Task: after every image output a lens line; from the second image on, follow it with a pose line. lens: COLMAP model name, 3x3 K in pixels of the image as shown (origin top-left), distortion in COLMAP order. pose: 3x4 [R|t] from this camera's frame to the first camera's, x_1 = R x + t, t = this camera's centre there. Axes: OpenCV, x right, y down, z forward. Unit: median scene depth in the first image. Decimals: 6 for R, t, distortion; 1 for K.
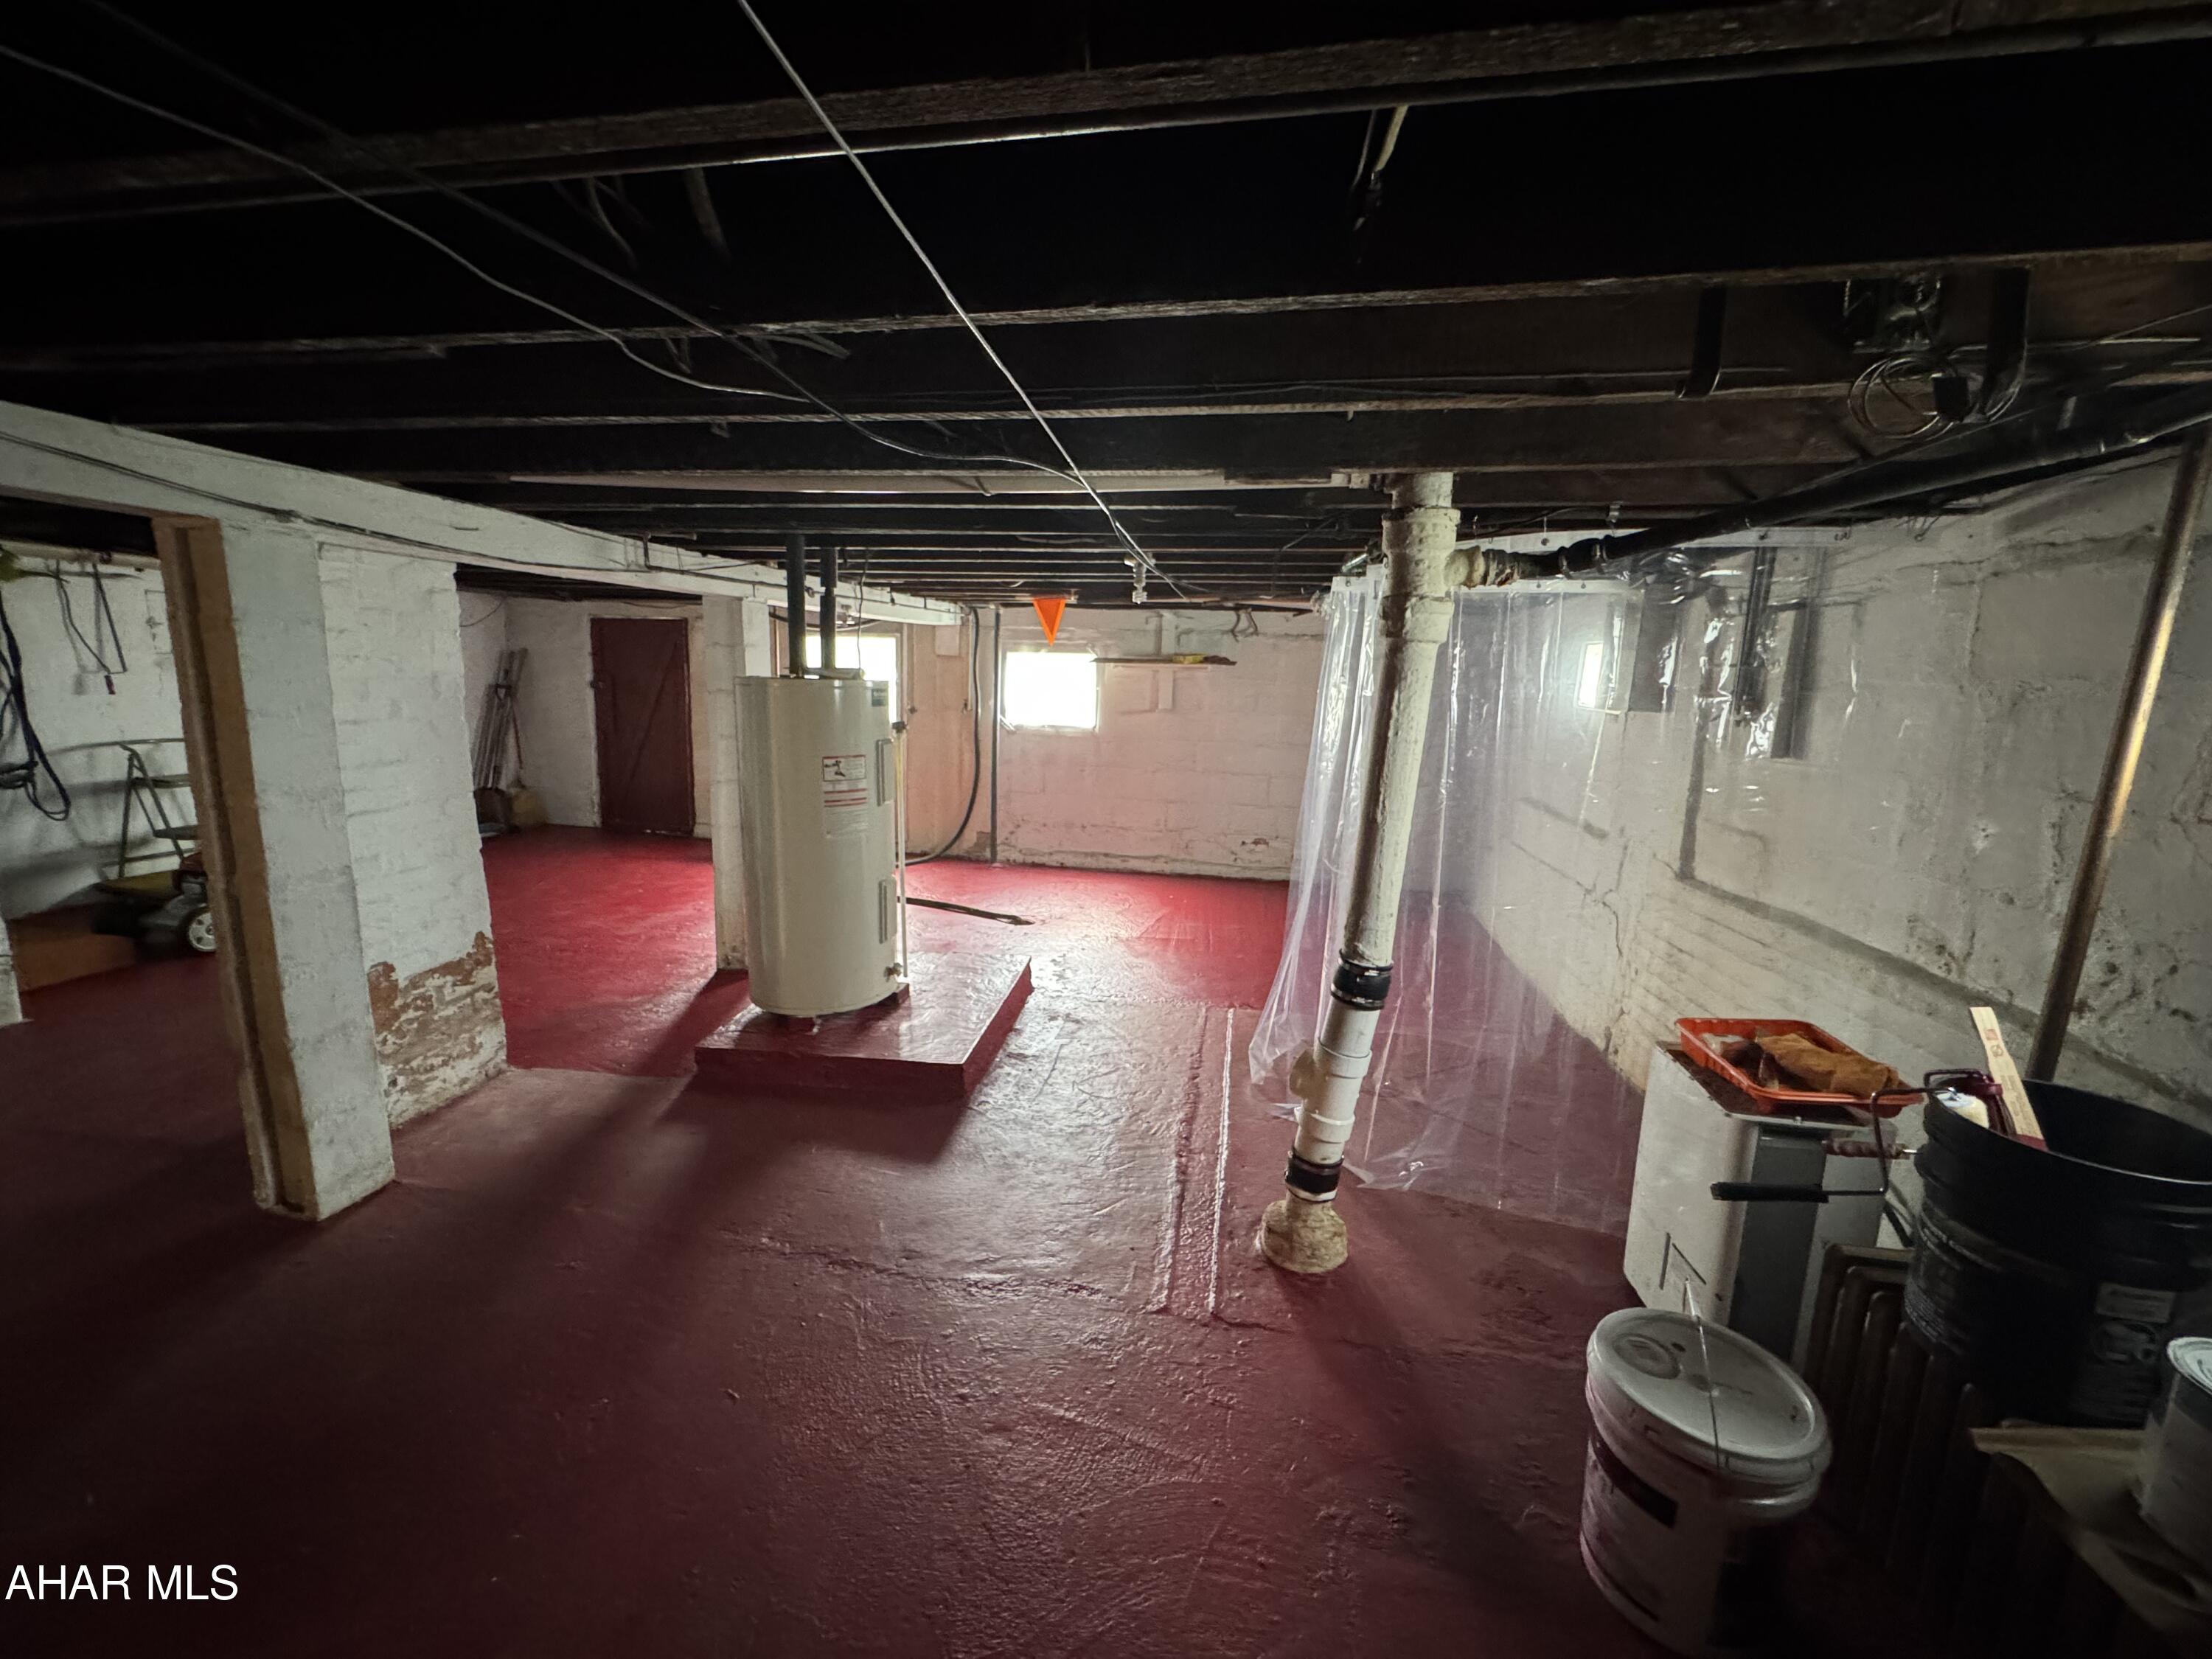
lens RADIAL K [[878.6, 0, 1106.0], [0, 878.6, 829.5], [0, 0, 1]] dist [0.001342, 0.000286]
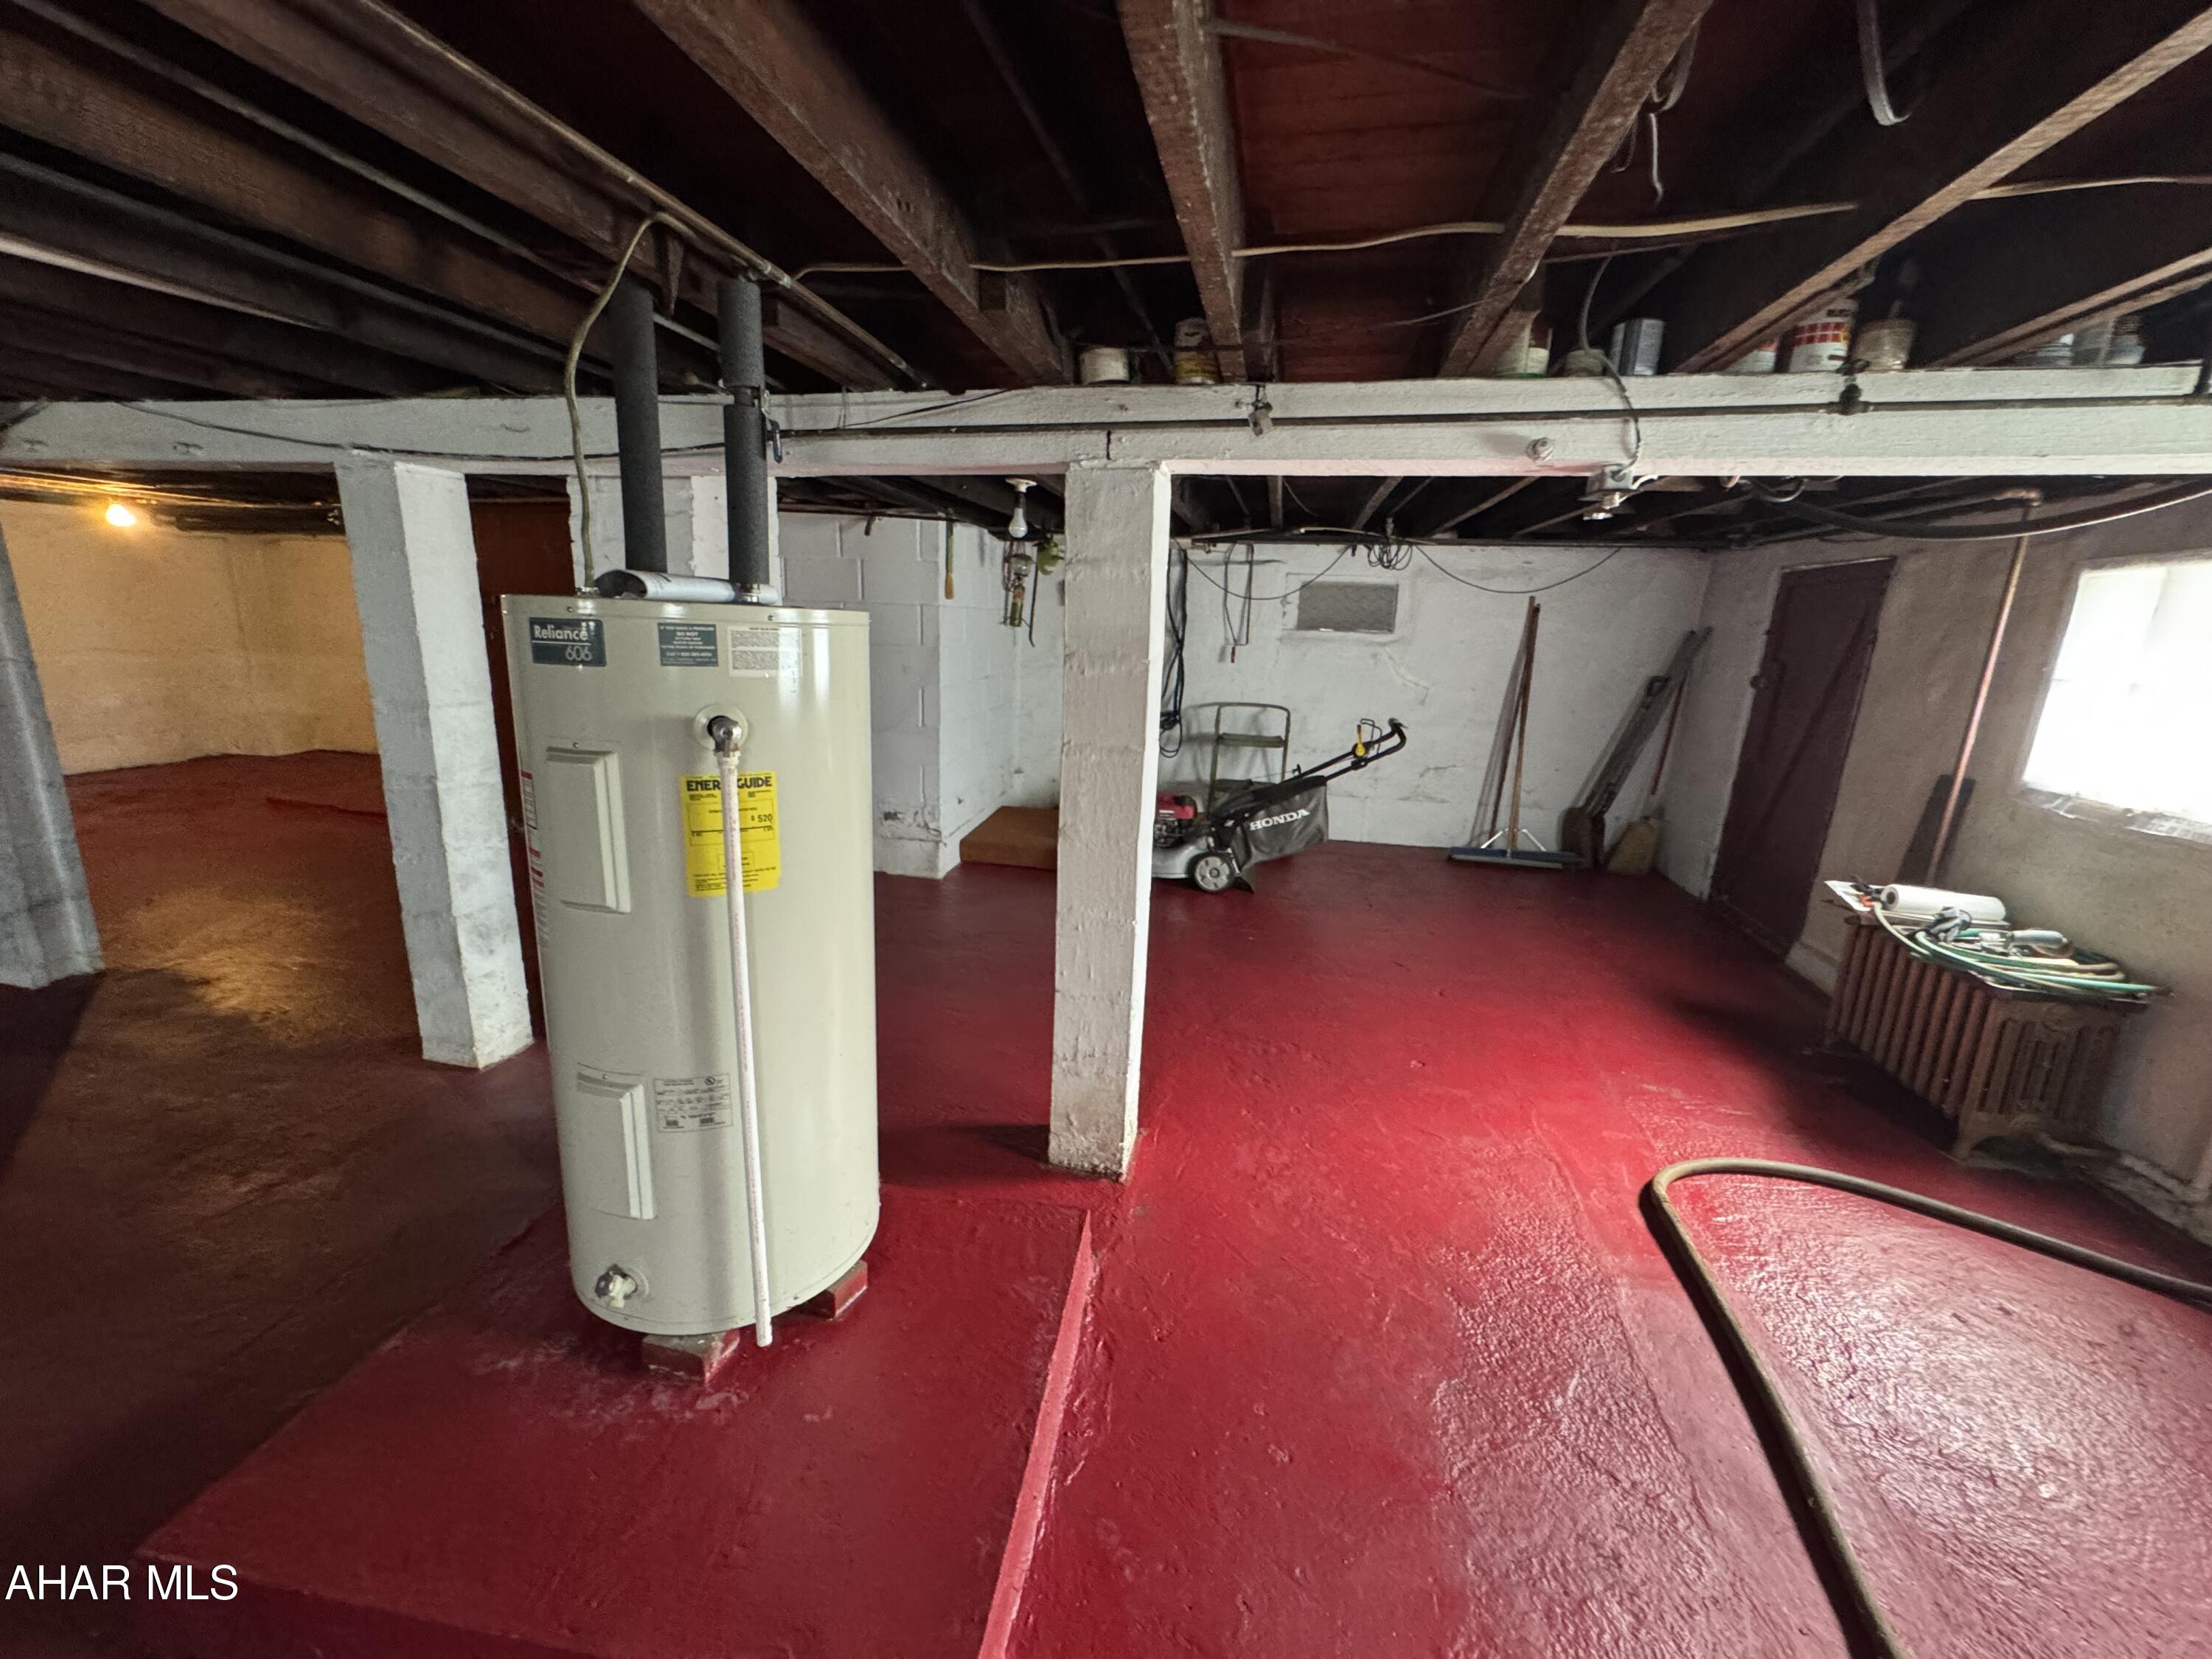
lens RADIAL K [[878.6, 0, 1106.0], [0, 878.6, 829.5], [0, 0, 1]] dist [0.001342, 0.000286]
pose [[-0.026759, 0.197184, -0.980001, 0.112174], [-0.210750, 0.957205, 0.198352, -0.161654], [0.977174, 0.211843, 0.015943, 1.017957]]
